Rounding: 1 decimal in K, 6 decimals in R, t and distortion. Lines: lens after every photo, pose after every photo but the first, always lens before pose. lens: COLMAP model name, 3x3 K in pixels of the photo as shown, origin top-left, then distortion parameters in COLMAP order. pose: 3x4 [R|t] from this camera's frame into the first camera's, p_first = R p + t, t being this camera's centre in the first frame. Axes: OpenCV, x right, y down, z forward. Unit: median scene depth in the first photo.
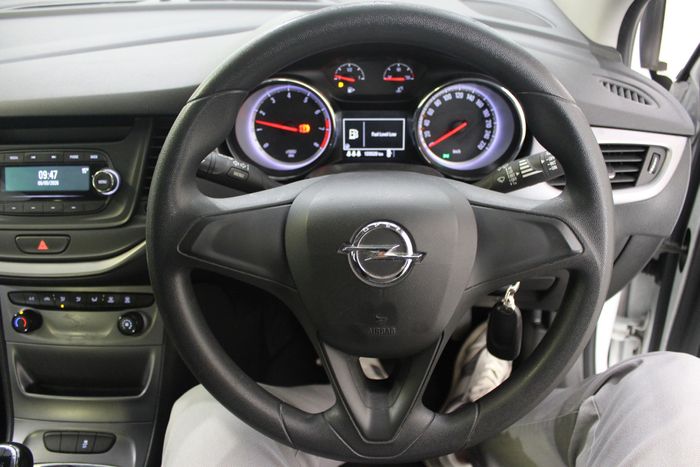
lens RADIAL K [[566.7, 0, 350.0], [0, 566.7, 233.5], [0, 0, 1]] dist [-0.144847, 0.128037]
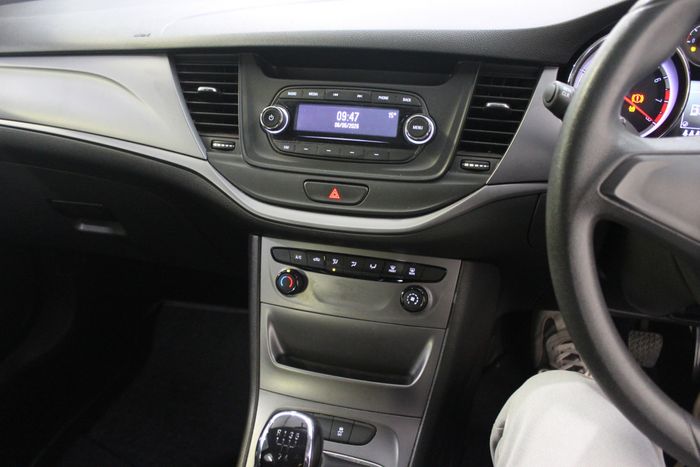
lens RADIAL K [[566.7, 0, 350.0], [0, 566.7, 233.5], [0, 0, 1]] dist [-0.144847, 0.128037]
pose [[0.975058, 0.114347, -0.190229, -0.354241], [-0.125230, 0.991053, -0.046166, 0.120320], [0.183248, 0.068837, 0.980654, 0.127844]]
